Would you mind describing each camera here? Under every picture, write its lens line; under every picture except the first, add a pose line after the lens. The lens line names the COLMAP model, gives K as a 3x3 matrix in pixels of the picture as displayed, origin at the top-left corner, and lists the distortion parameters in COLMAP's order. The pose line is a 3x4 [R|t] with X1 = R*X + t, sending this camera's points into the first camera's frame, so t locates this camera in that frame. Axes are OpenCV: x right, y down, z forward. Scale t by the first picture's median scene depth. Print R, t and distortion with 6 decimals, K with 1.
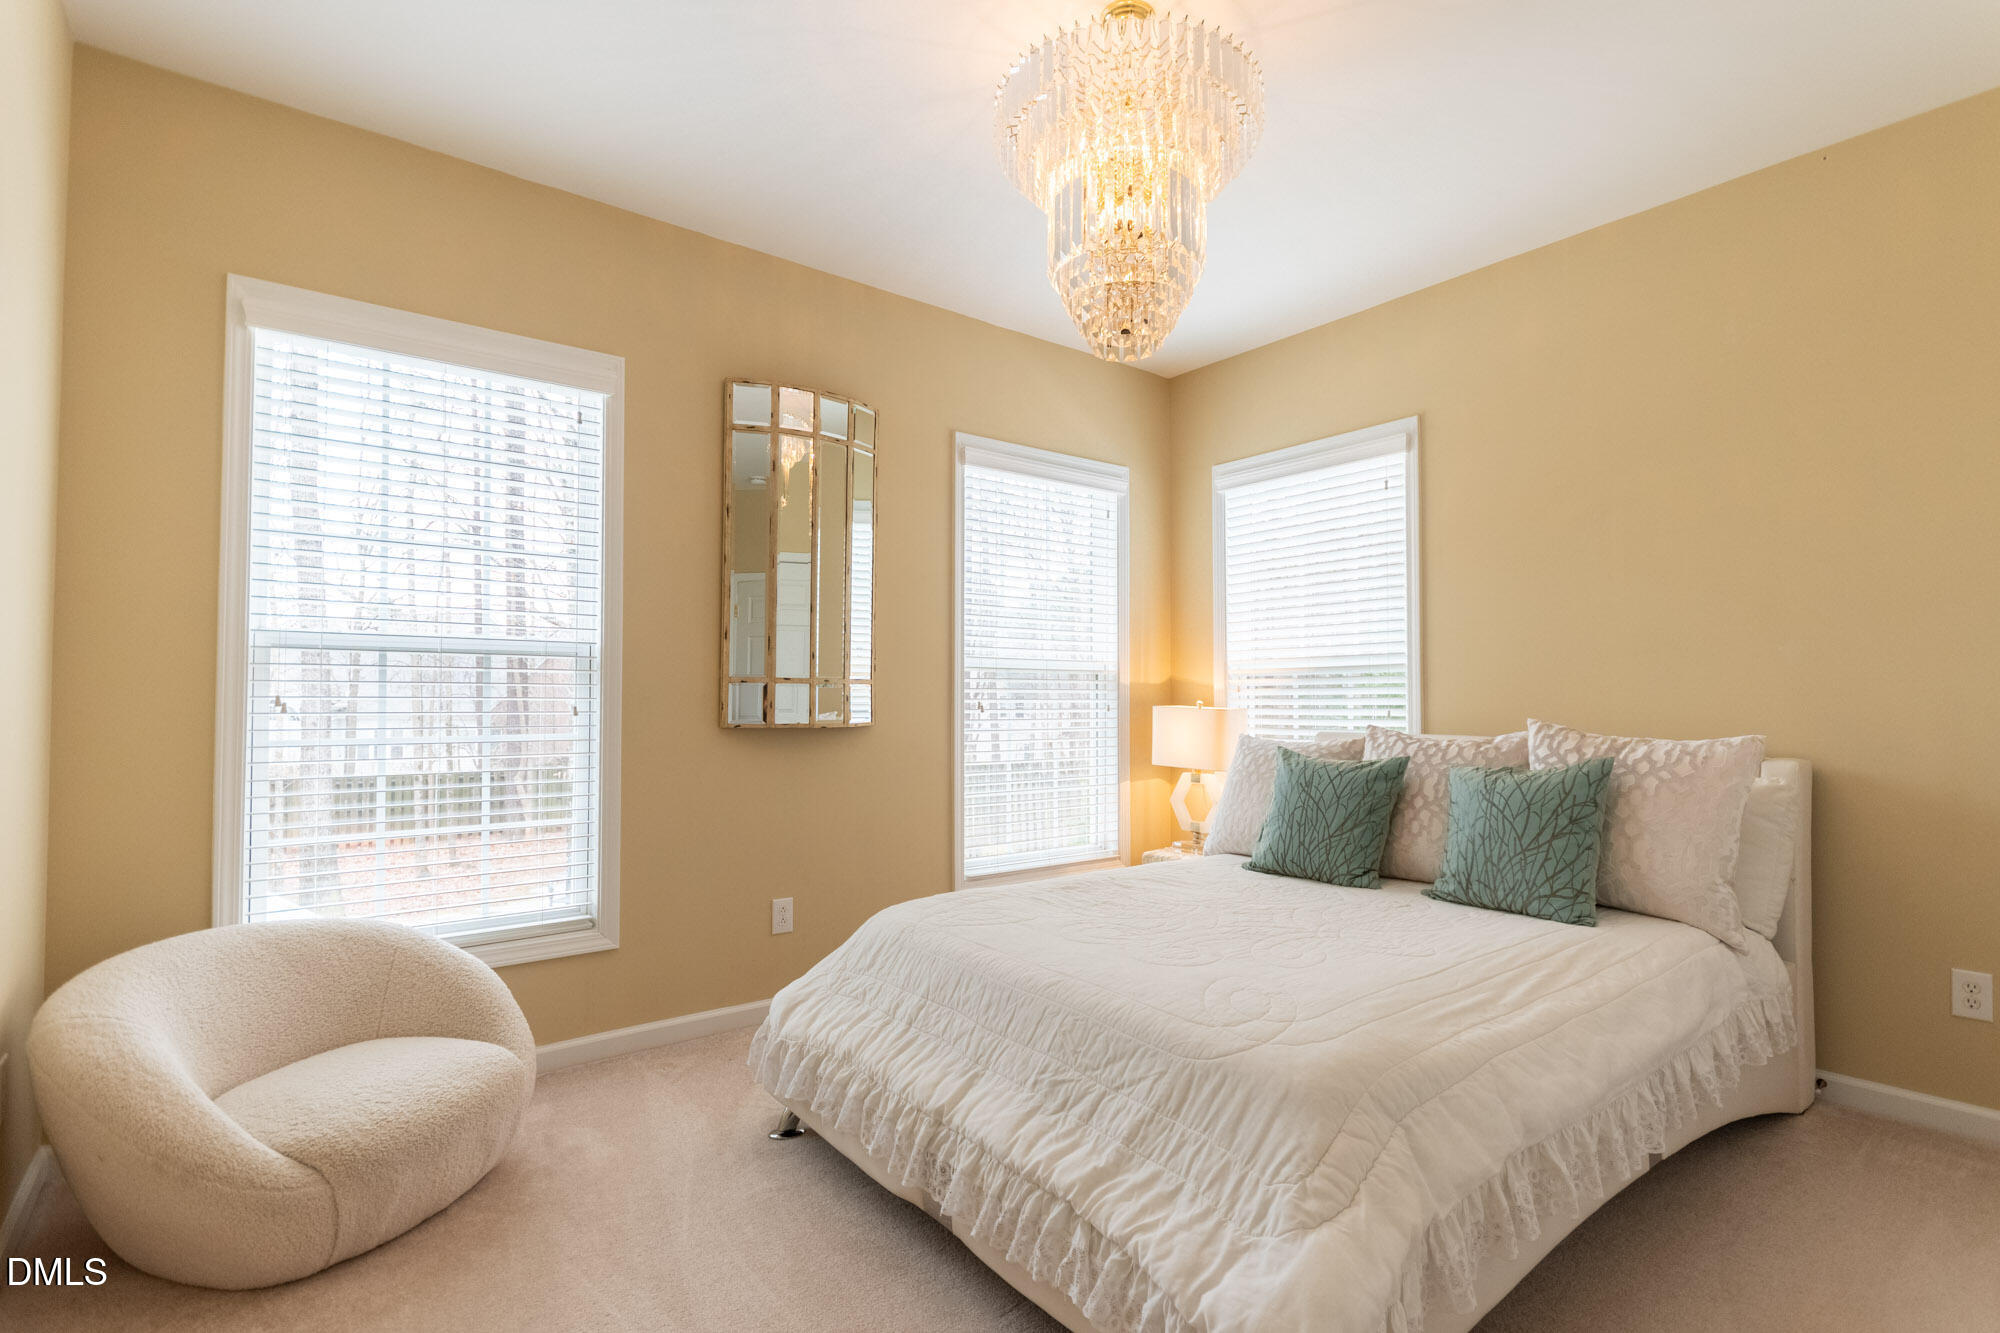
lens RADIAL K [[964.7, 0, 1012.8], [0, 964.7, 667.6], [0, 0, 1]] dist [-0.000053, -0.004644]
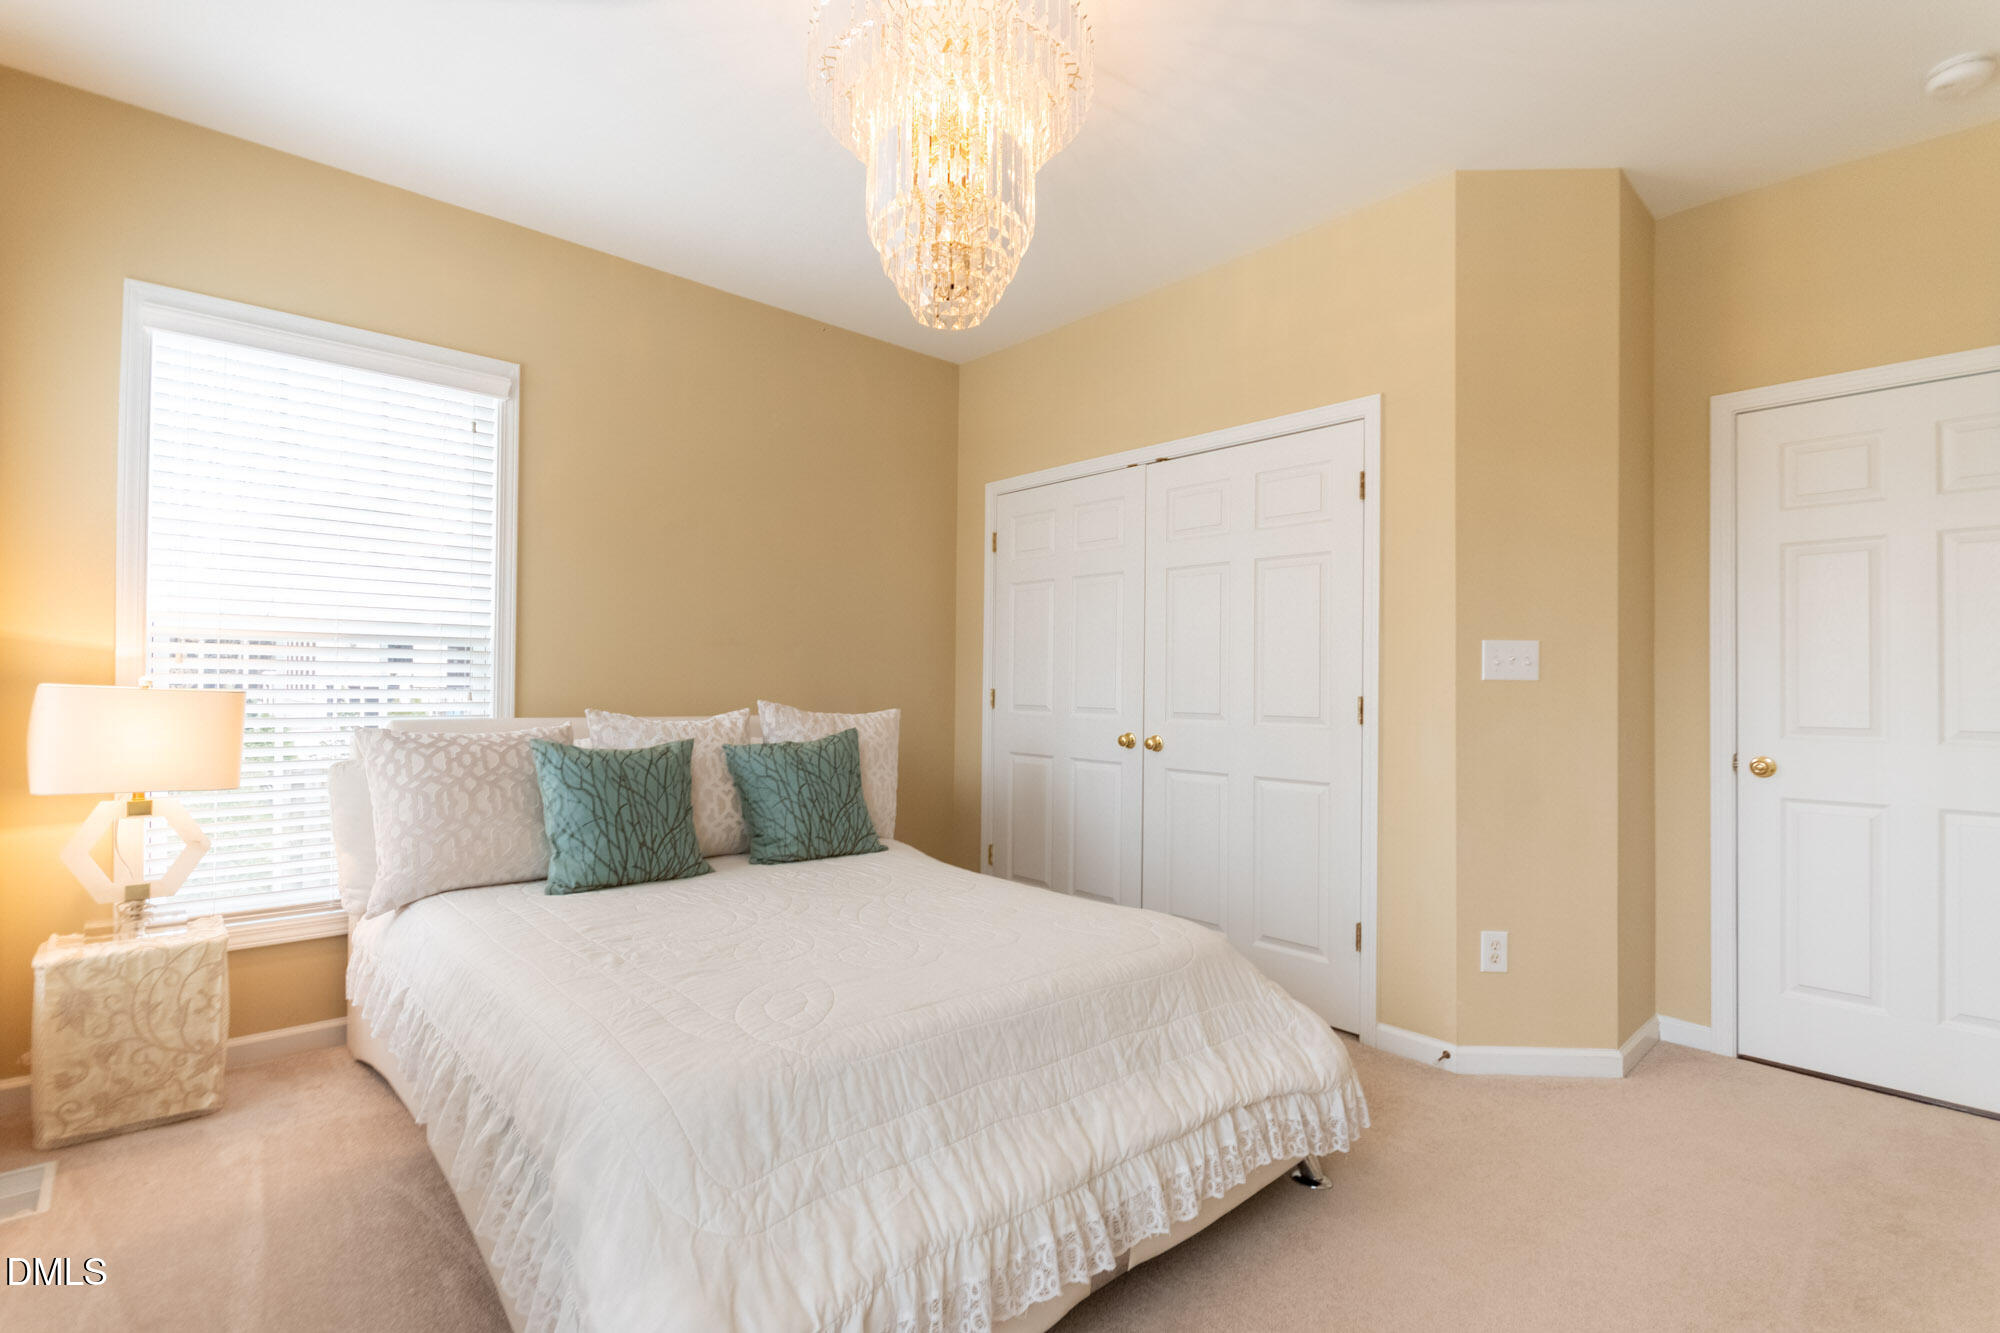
lens RADIAL K [[922.9, 0, 995.6], [0, 922.9, 667.5], [0, 0, 1]] dist [-0.006110, -0.000963]
pose [[-0.067970, 0.018266, 0.997520, -0.466401], [-0.049794, 0.998524, -0.021677, 0.017870], [-0.996444, -0.051144, -0.066961, 0.601912]]
